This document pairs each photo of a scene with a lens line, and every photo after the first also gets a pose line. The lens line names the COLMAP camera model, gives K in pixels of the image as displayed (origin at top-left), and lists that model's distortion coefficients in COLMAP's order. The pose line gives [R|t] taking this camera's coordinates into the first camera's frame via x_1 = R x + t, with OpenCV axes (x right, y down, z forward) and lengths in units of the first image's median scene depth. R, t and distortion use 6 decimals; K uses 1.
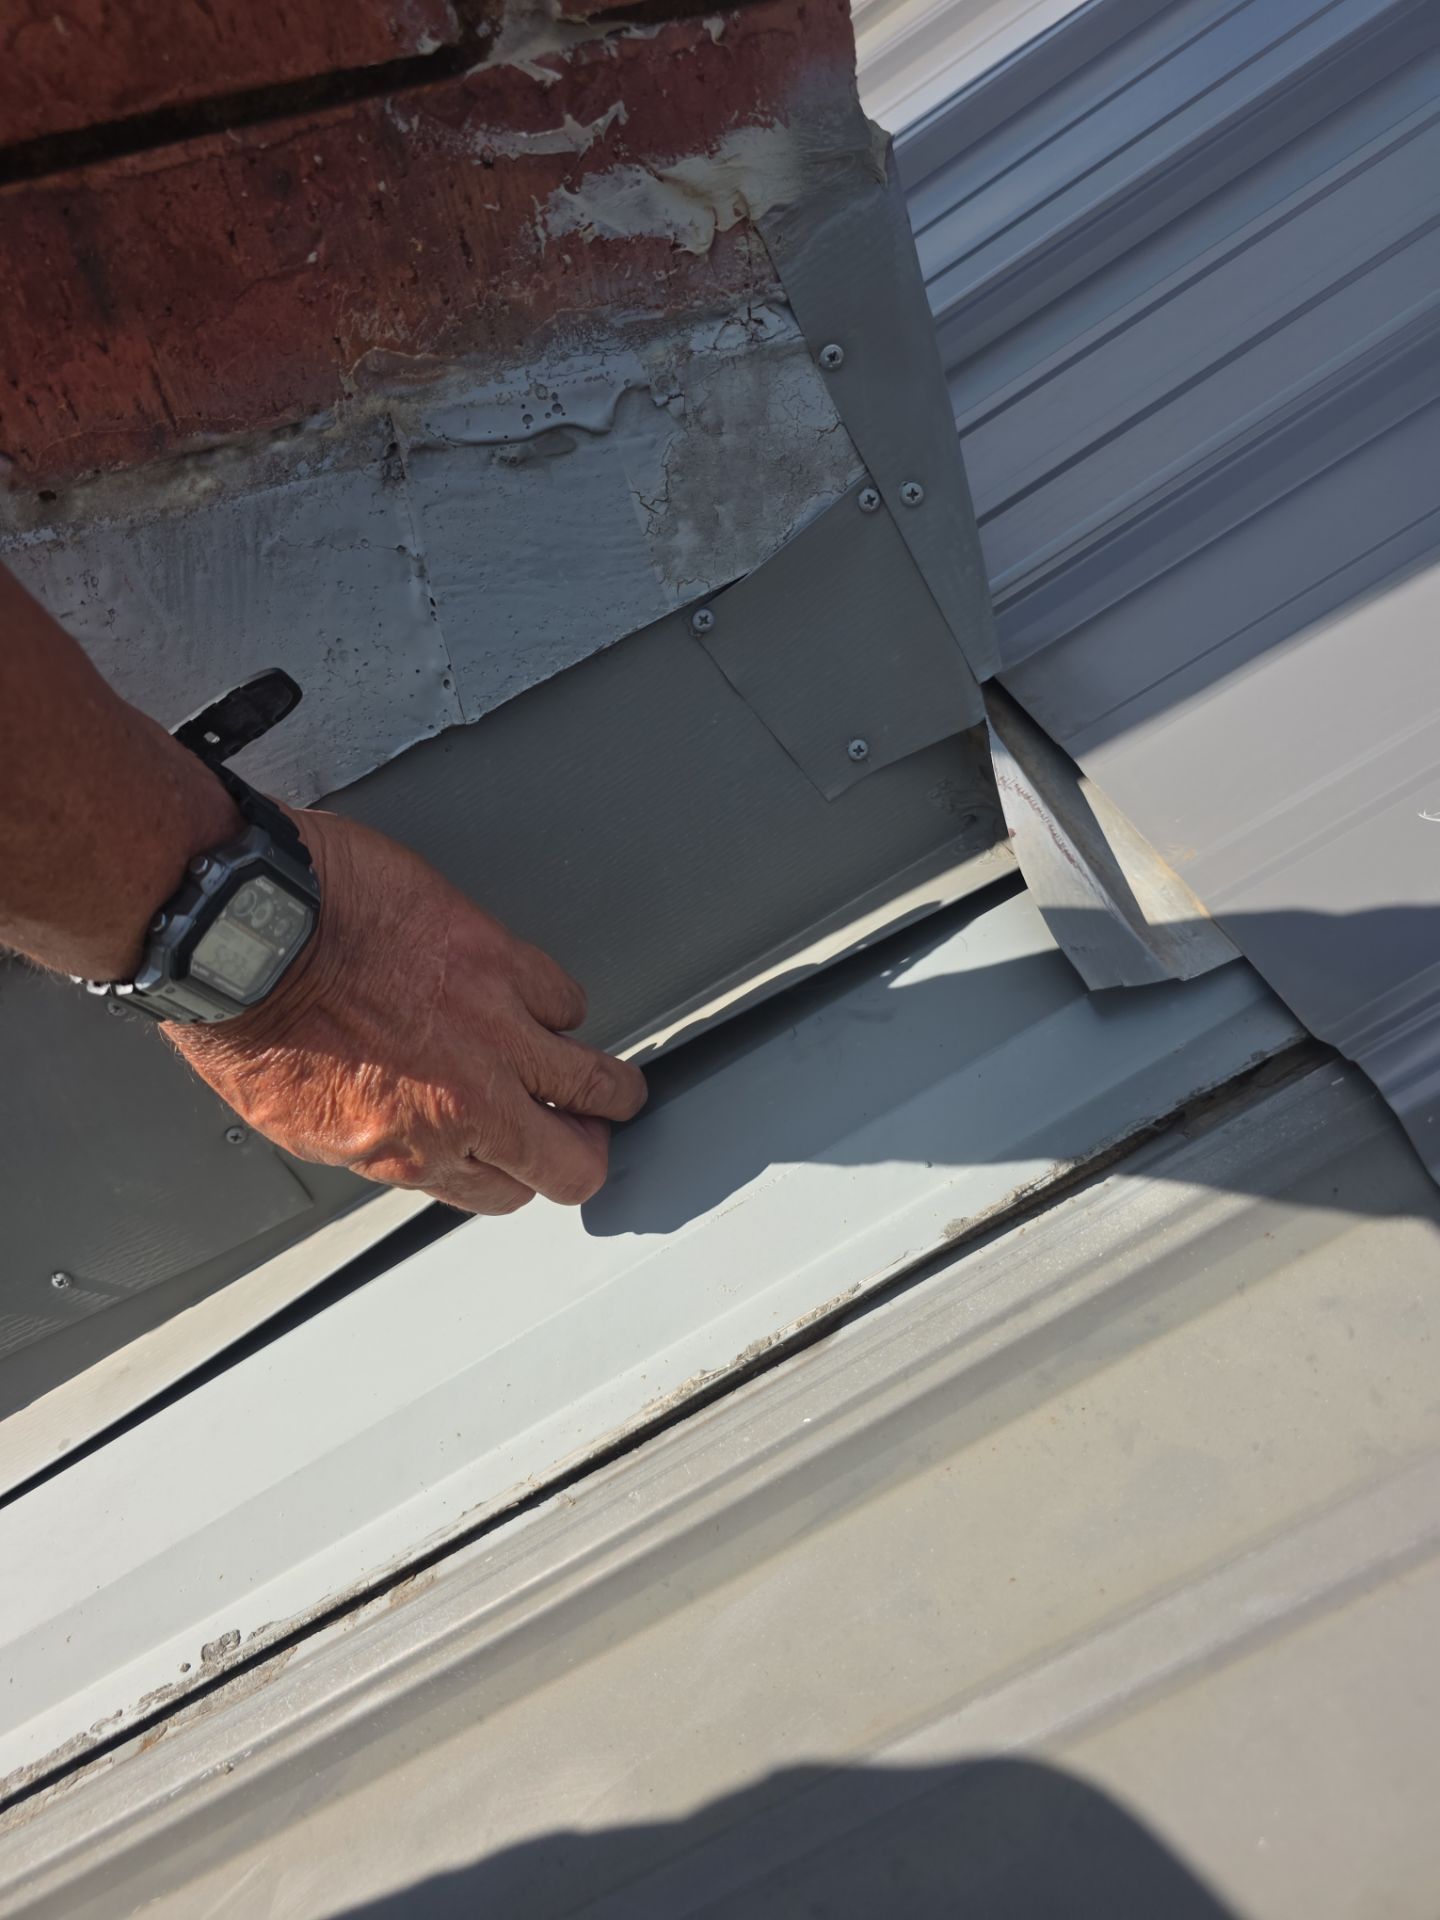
lens RADIAL K [[1302.1, 0, 708.7], [0, 1302.1, 936.1], [0, 0, 1]] dist [0.035462, -0.036149]
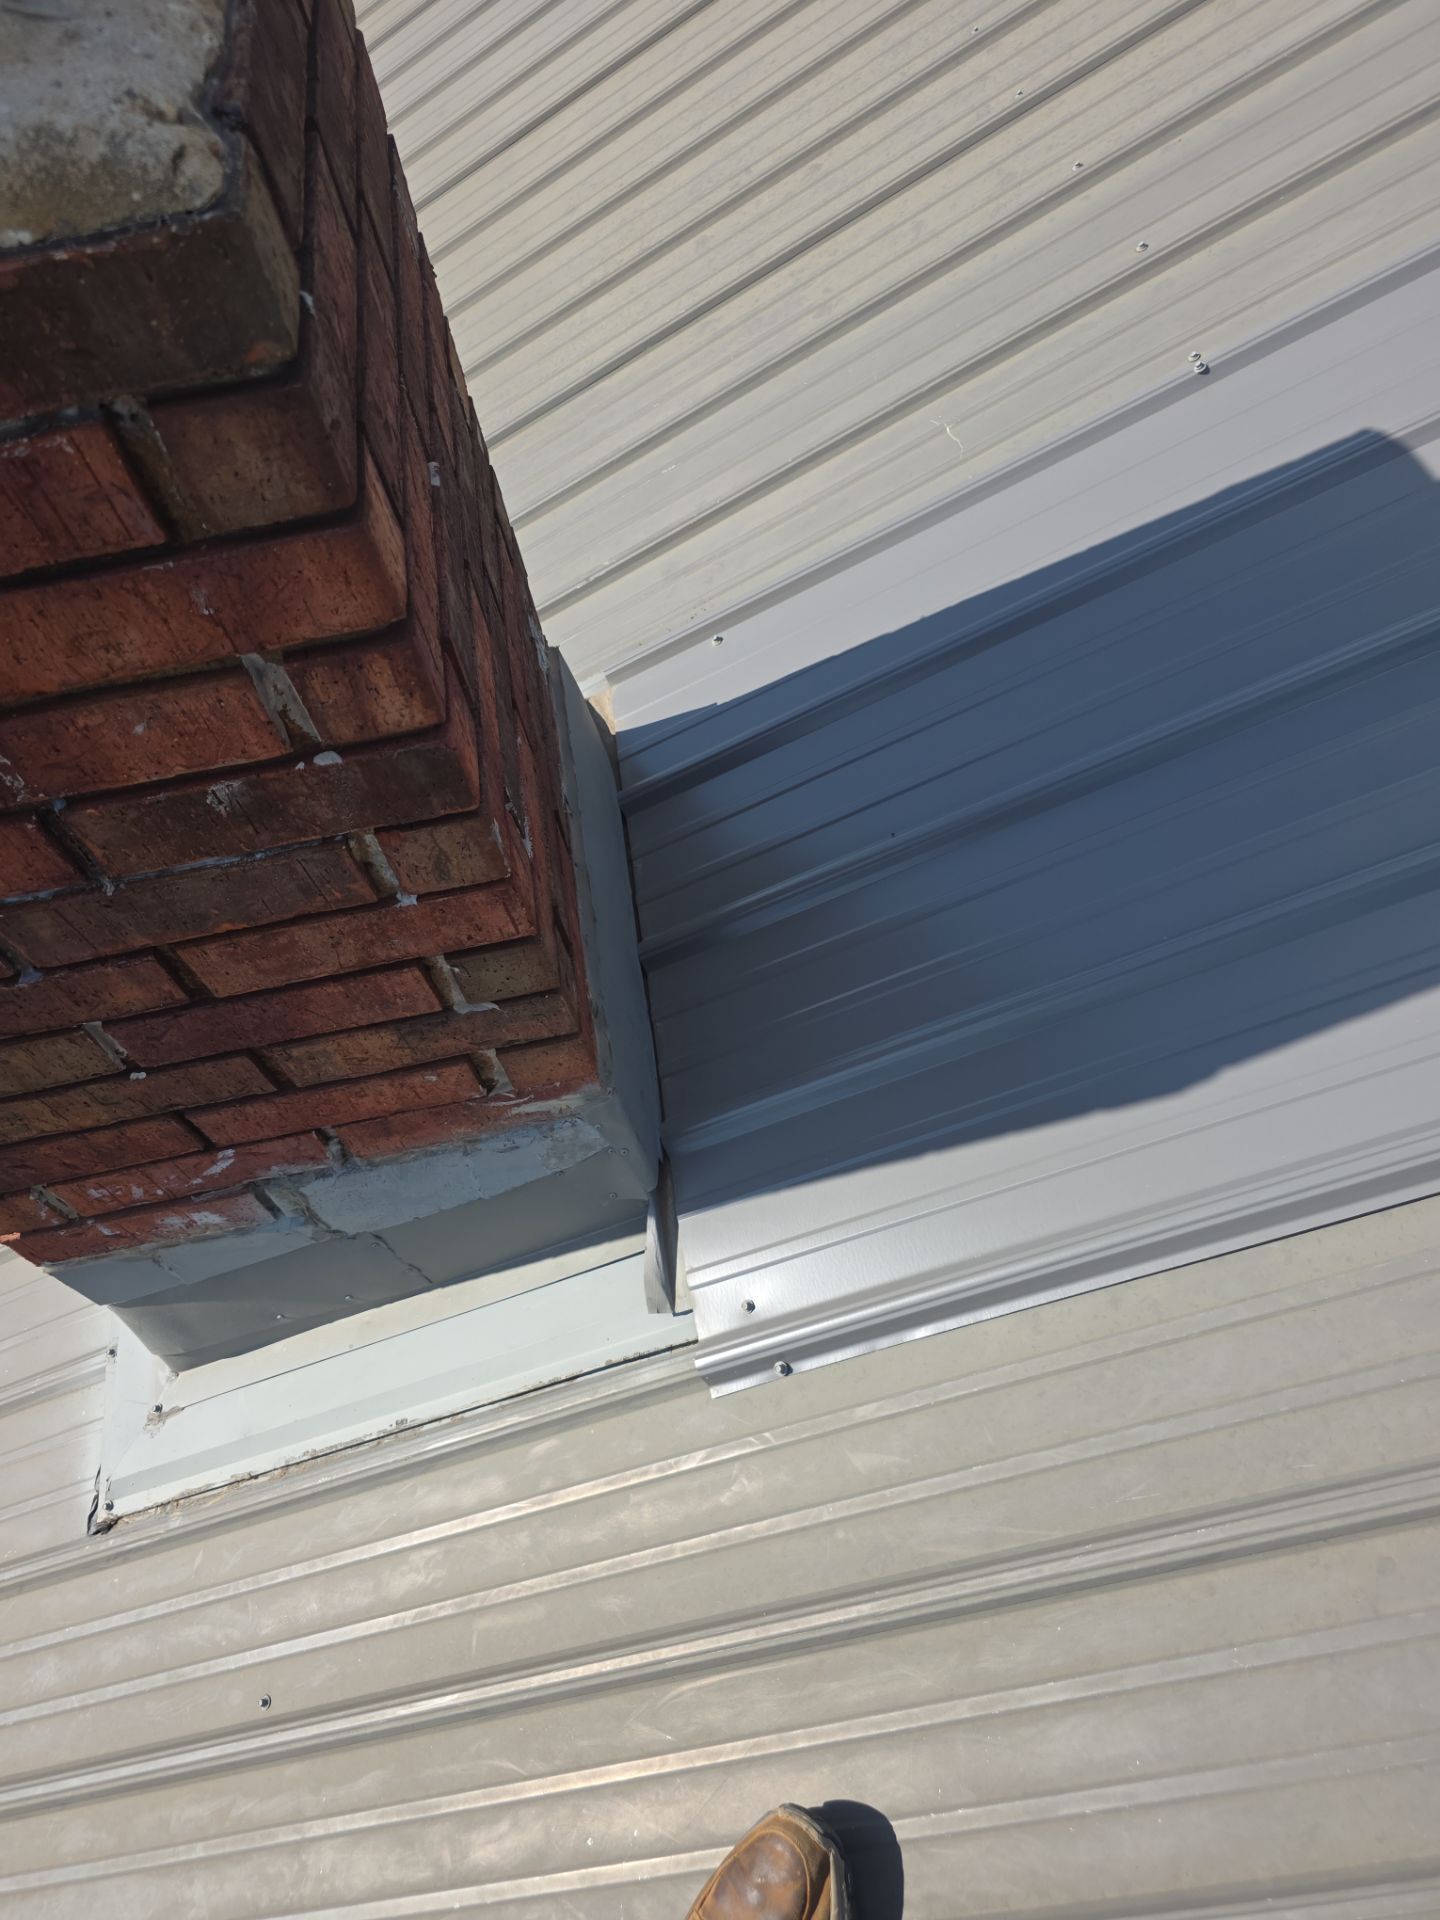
lens RADIAL K [[1302.1, 0, 708.2], [0, 1302.1, 920.1], [0, 0, 1]] dist [0.035462, -0.036149]
pose [[0.992516, 0.114649, -0.042045, 0.466653], [-0.097772, 0.952354, 0.288898, -1.986658], [0.073164, -0.282625, 0.956436, -2.066283]]
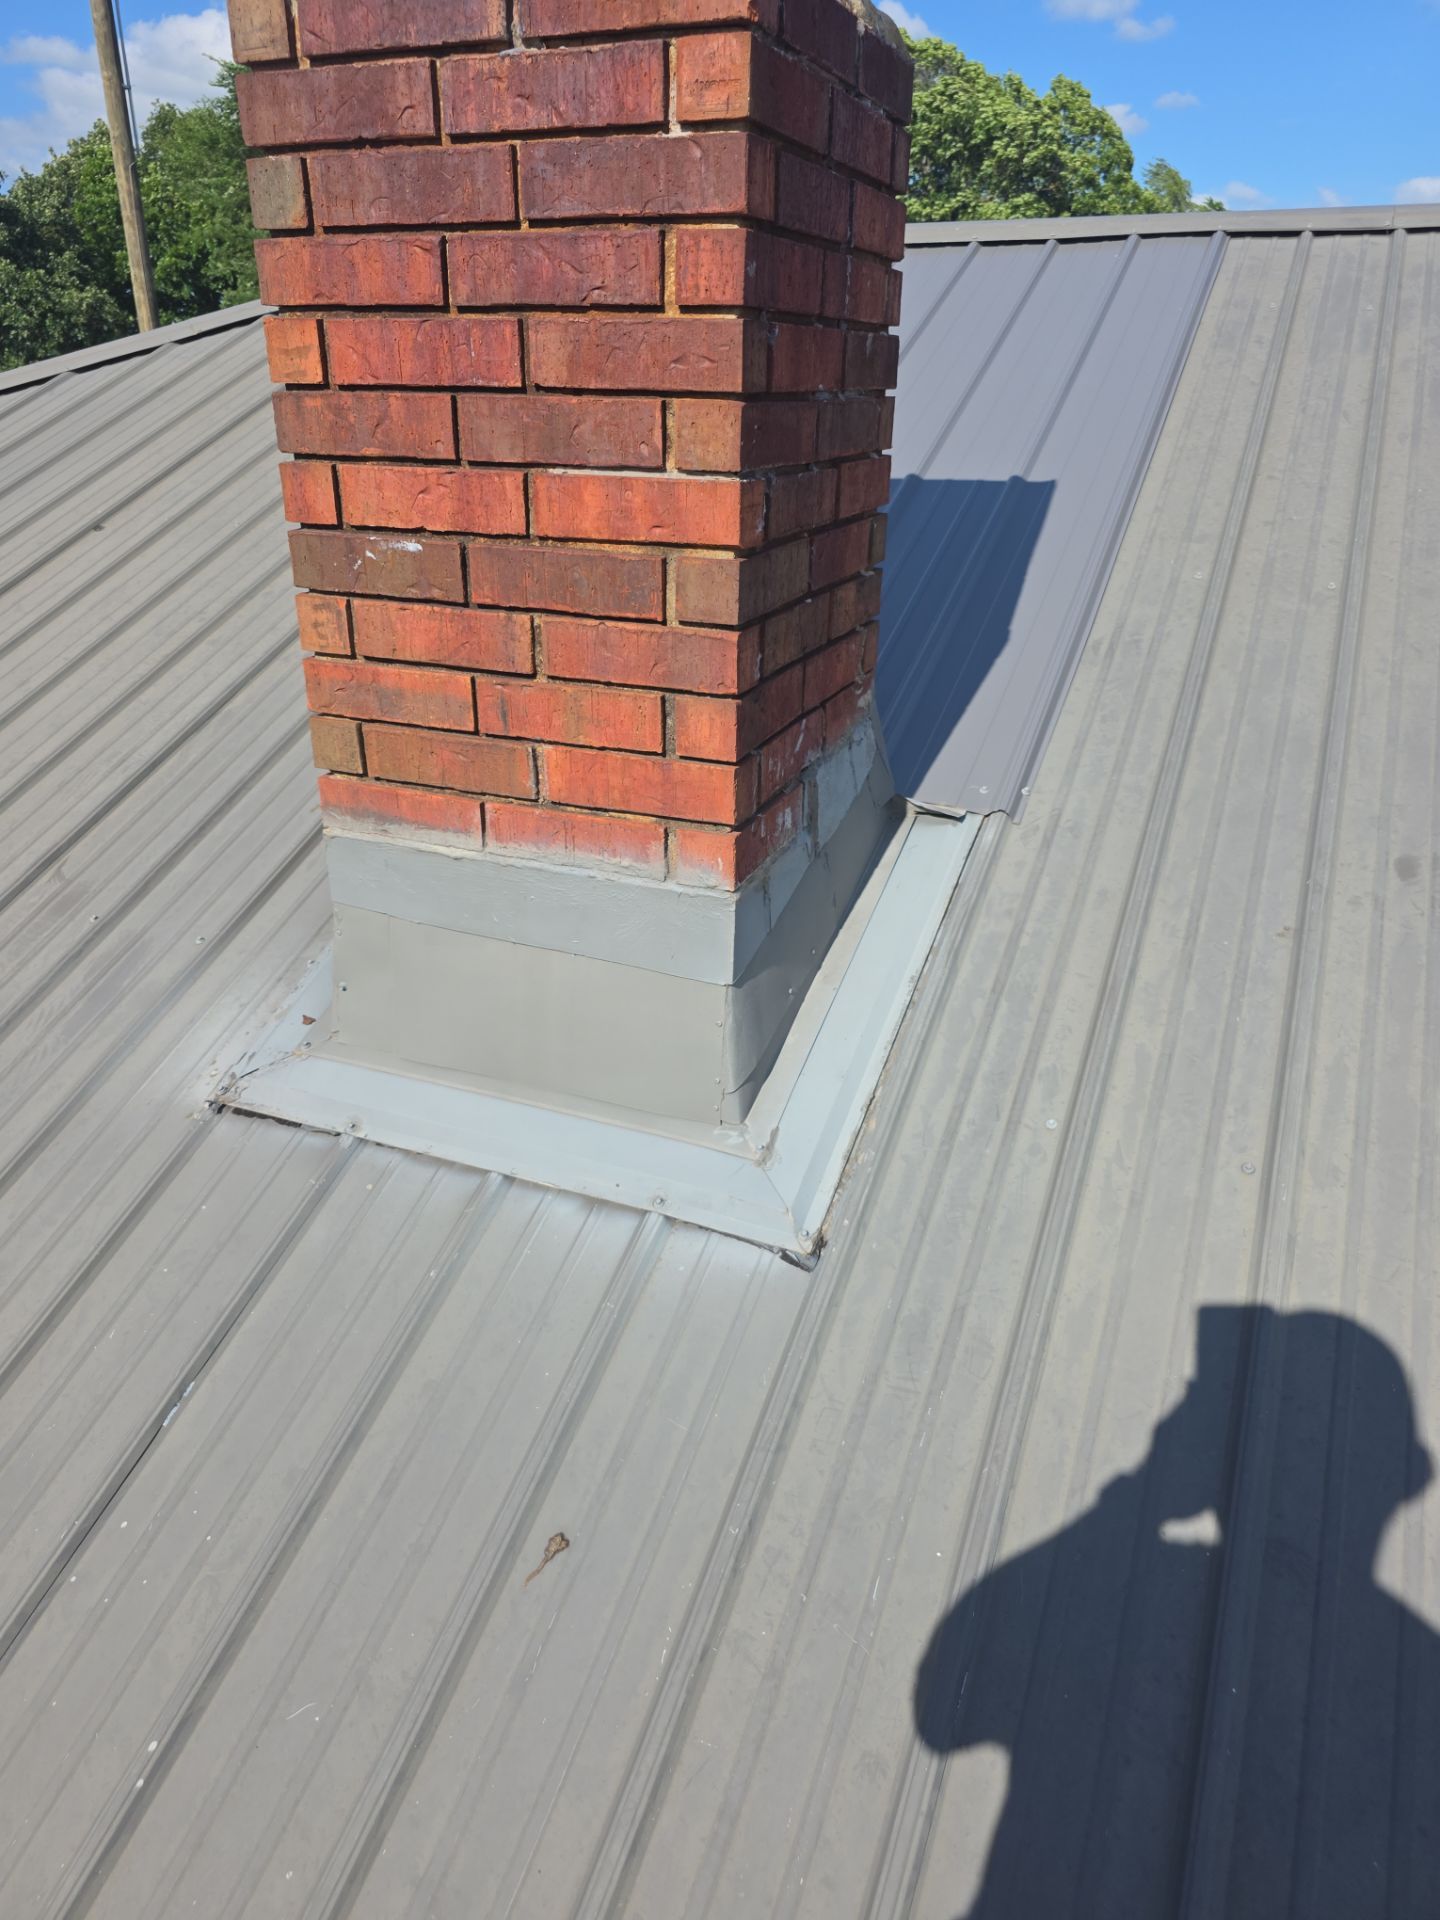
lens RADIAL K [[1302.1, 0, 683.3], [0, 1302.1, 944.4], [0, 0, 1]] dist [0.035462, -0.036149]
pose [[0.618963, -0.165695, 0.767744, -4.807097], [0.427346, 0.891186, -0.152194, 0.872407], [-0.658984, 0.422295, 0.622420, -1.493187]]
